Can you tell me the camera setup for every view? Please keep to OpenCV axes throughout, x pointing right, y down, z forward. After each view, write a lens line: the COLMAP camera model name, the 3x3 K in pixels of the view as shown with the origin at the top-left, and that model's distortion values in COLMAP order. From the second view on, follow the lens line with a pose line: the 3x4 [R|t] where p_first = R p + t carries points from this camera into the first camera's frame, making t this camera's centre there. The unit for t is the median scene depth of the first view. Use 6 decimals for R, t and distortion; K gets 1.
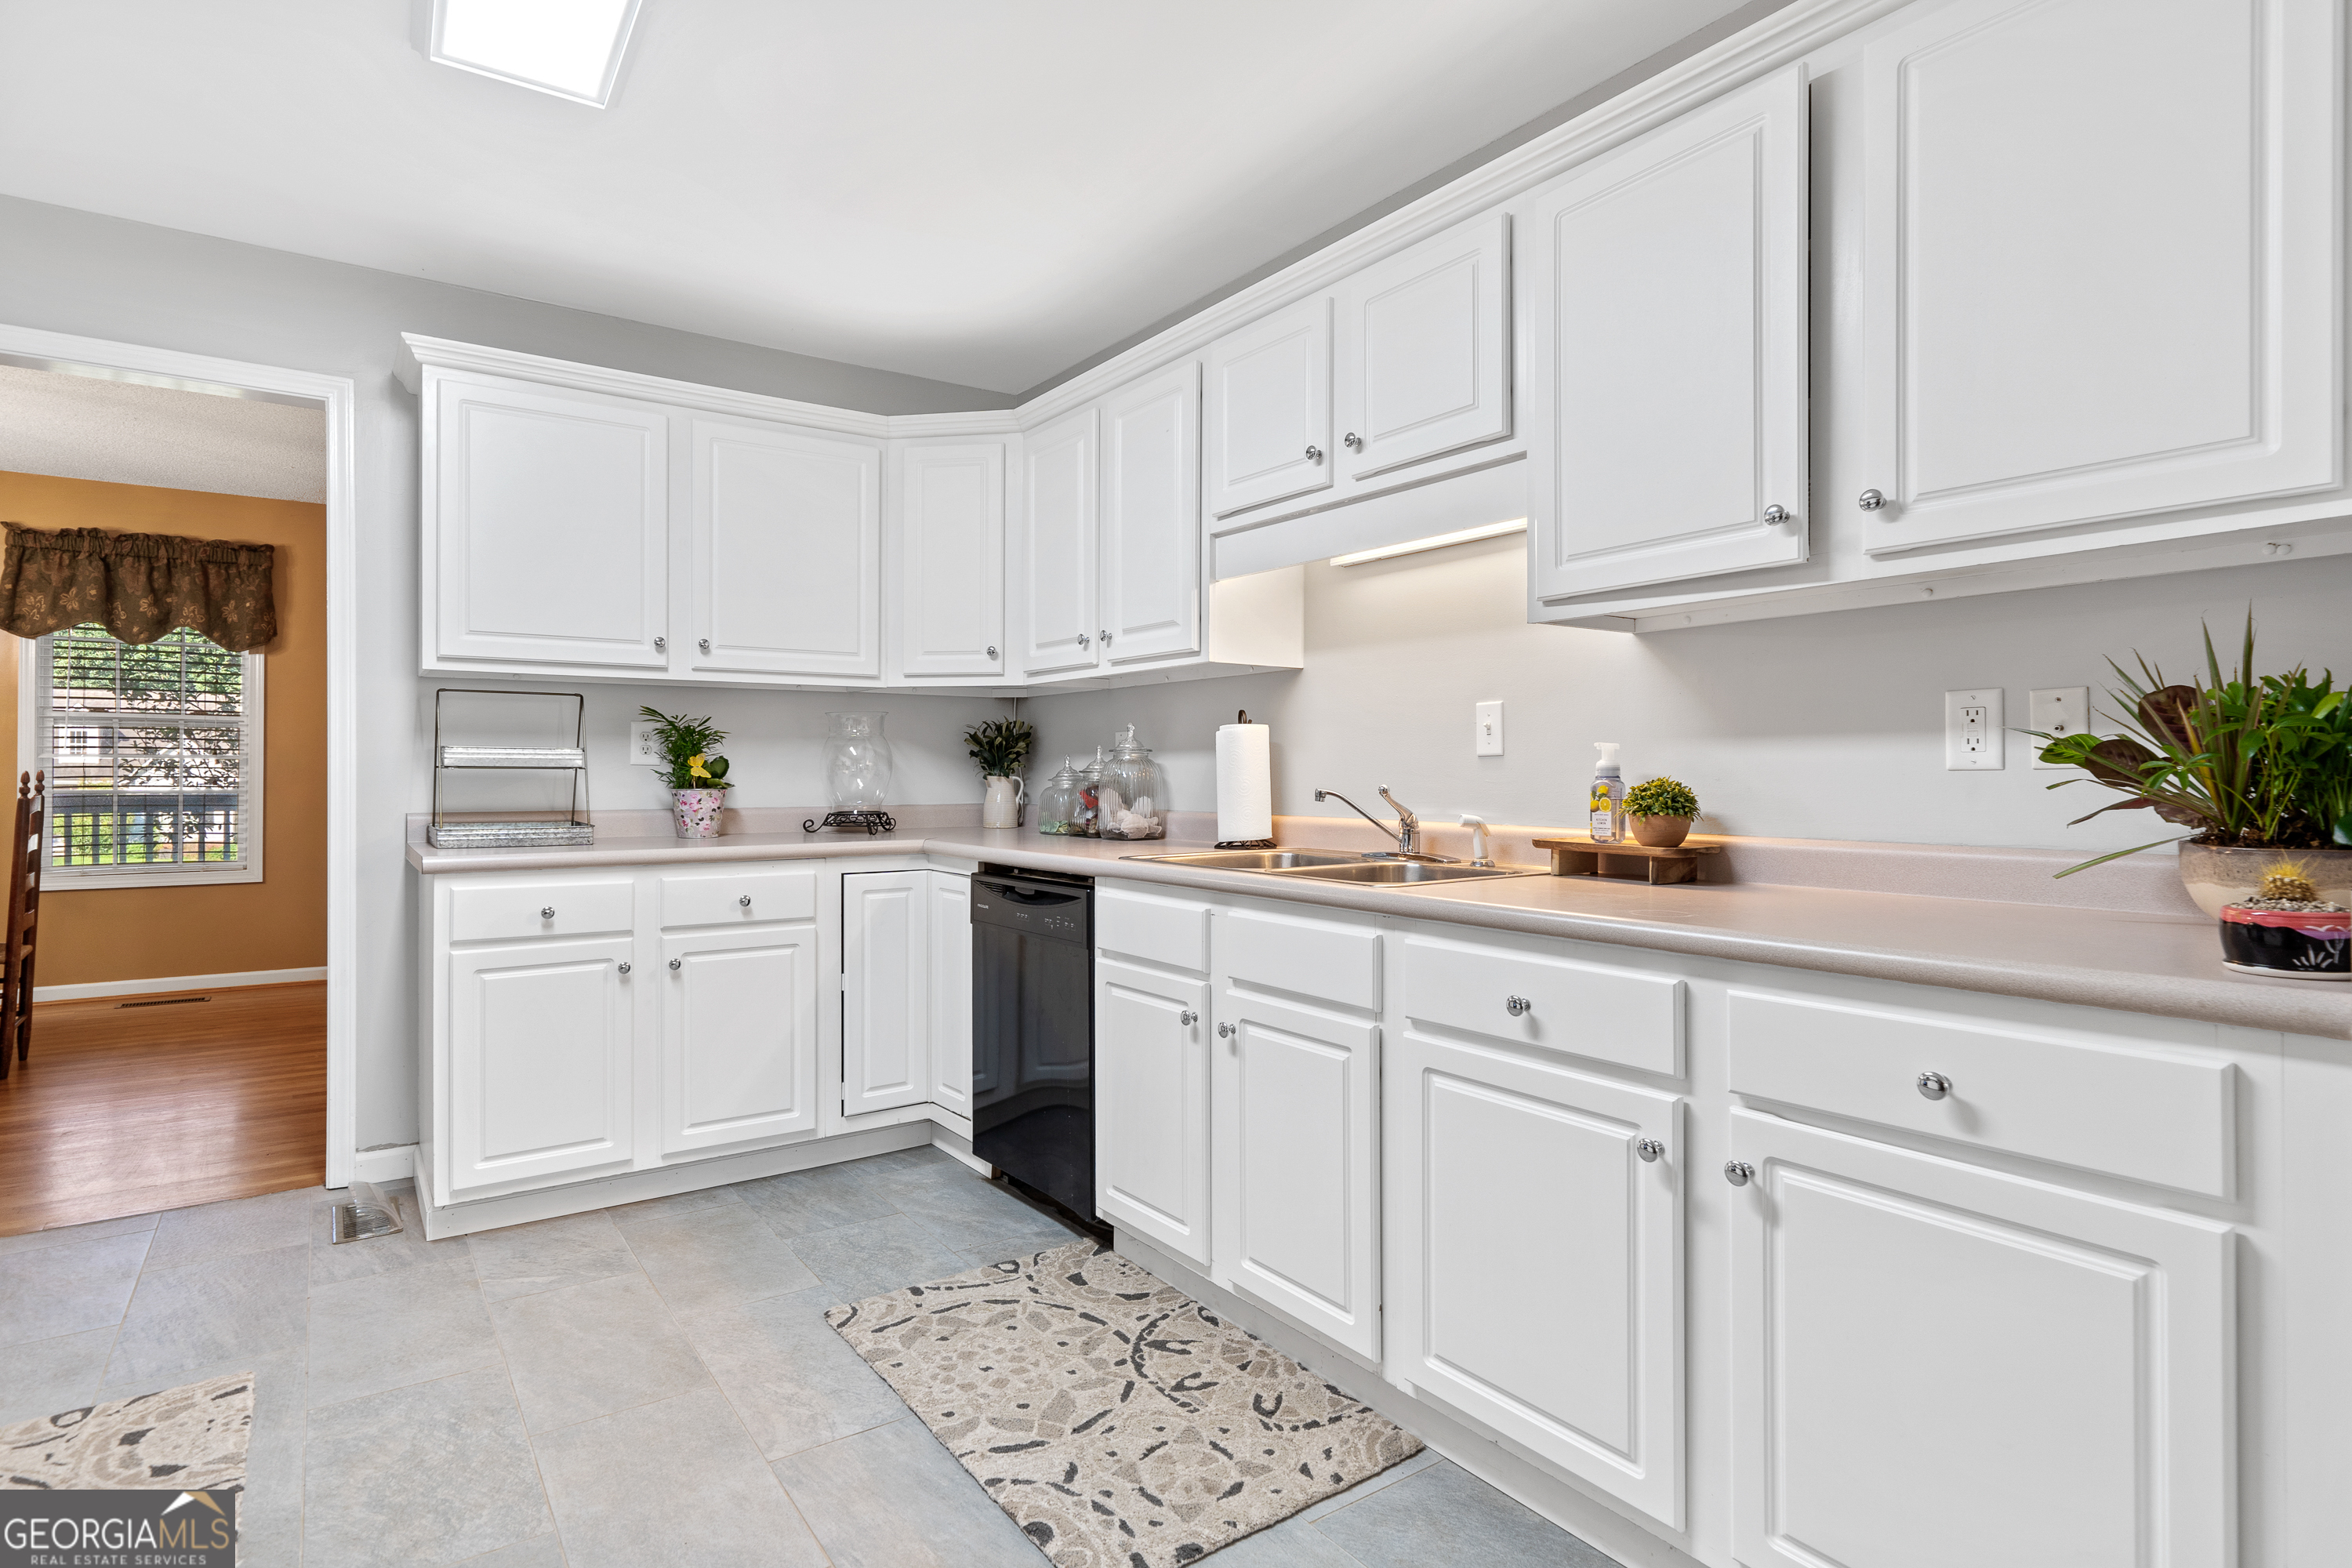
lens RADIAL K [[1170.1, 0, 1134.8], [0, 1170.1, 765.4], [0, 0, 1]] dist [0.001561, 0.000891]
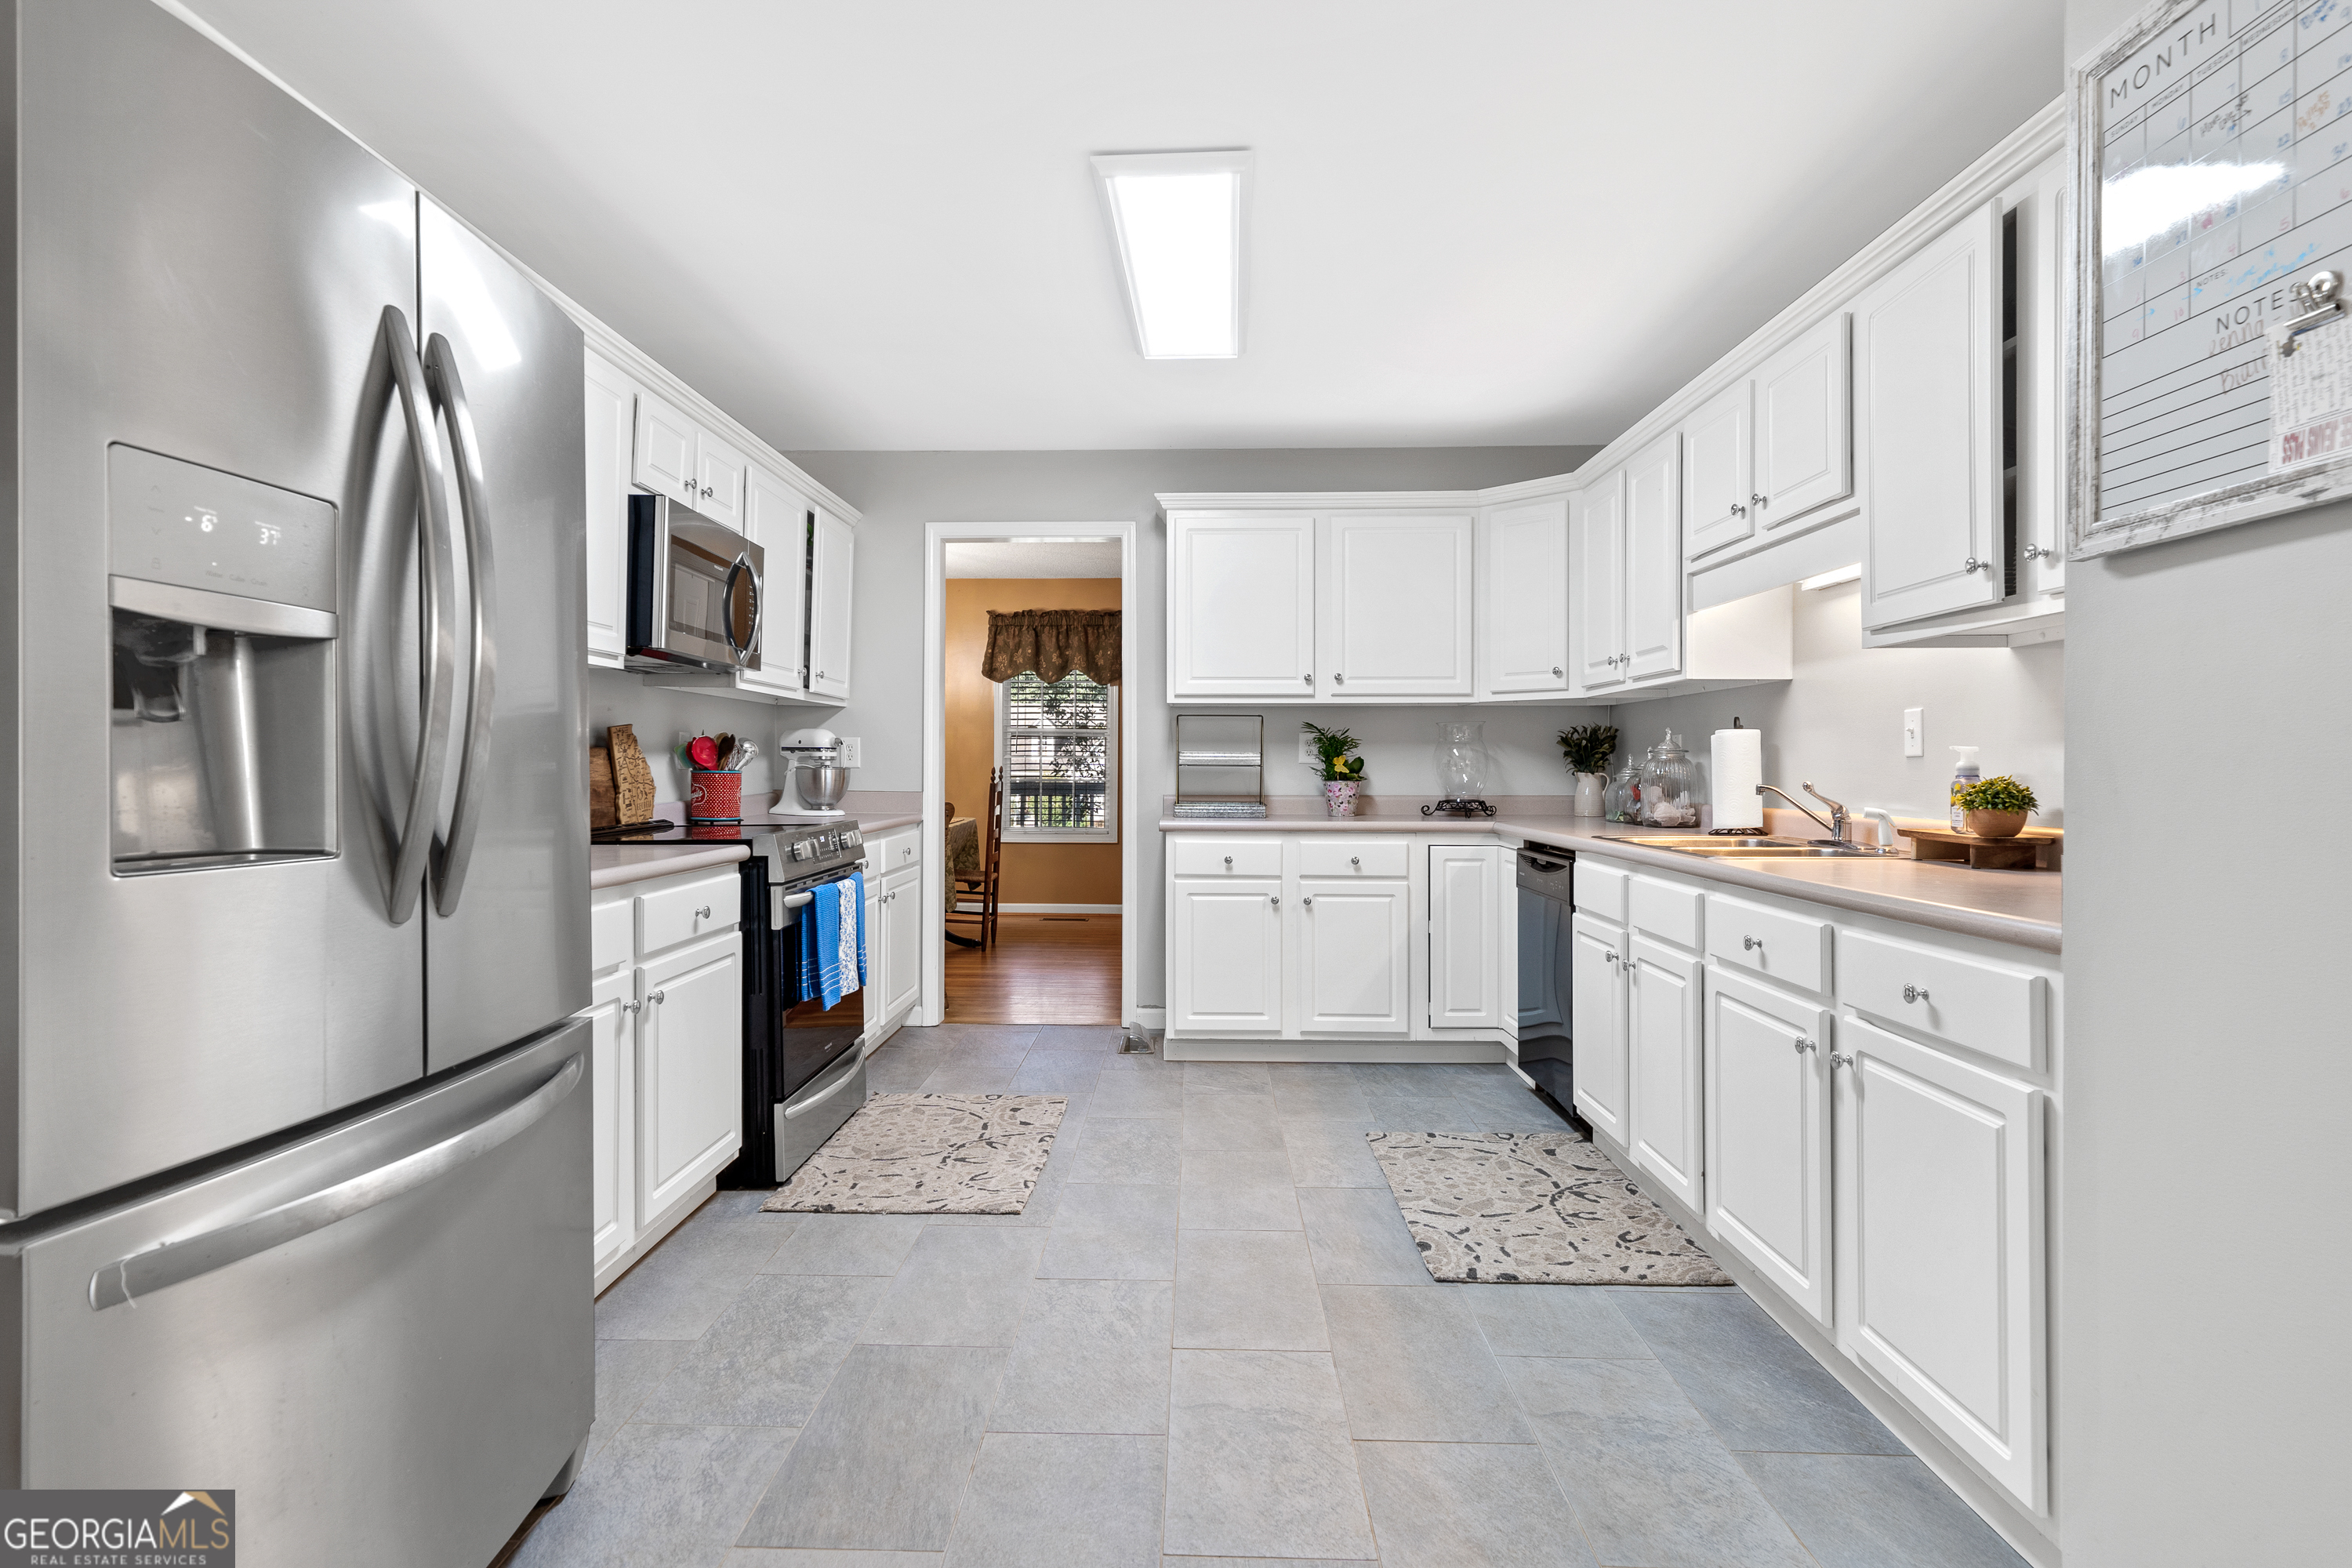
lens RADIAL K [[1170.1, 0, 1181.9], [0, 1170.1, 752.7], [0, 0, 1]] dist [0.001561, 0.000891]
pose [[0.816200, -0.004888, -0.577749, 0.386110], [0.000984, 0.999975, -0.007069, -0.004786], [0.577769, 0.005201, 0.816184, -0.333242]]
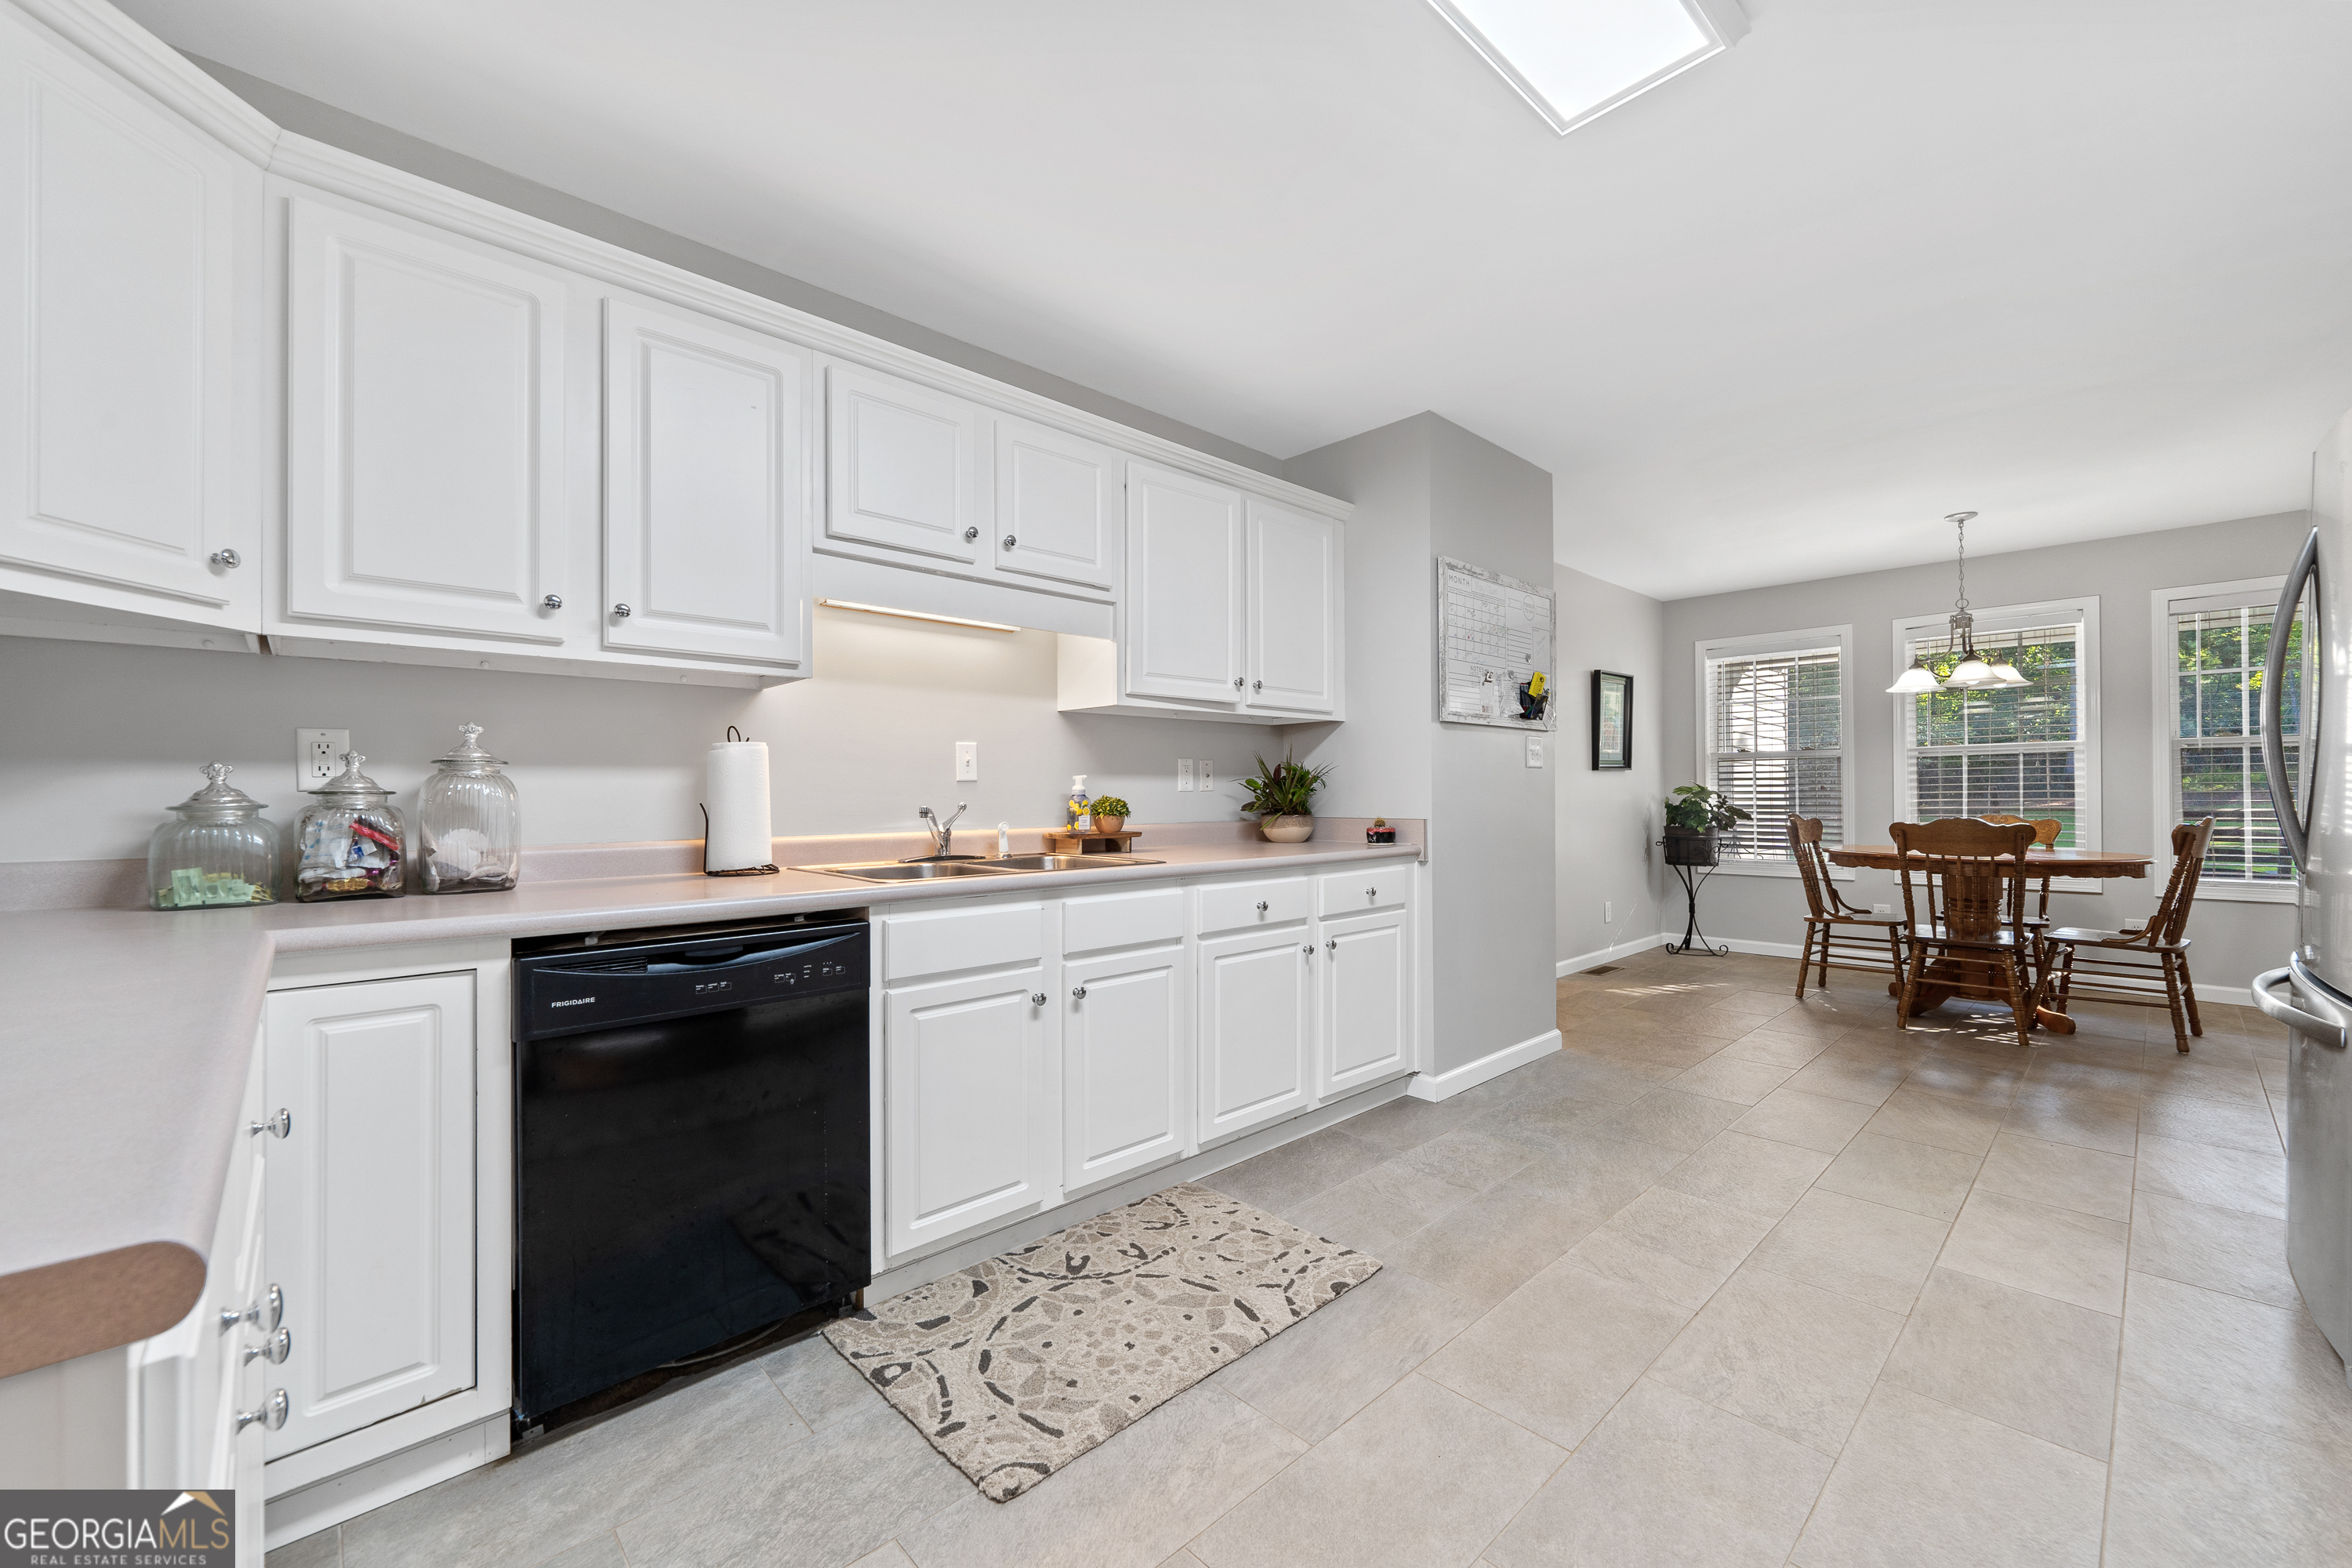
lens RADIAL K [[931.4, 0, 1160.2], [0, 931.4, 790.4], [0, 0, 1]] dist [-0.000390, -0.000400]
pose [[-0.137239, 0.006858, 0.990514, -0.844205], [-0.001848, 0.999973, -0.007179, 0.010587], [-0.990536, -0.002816, -0.137222, 0.940048]]
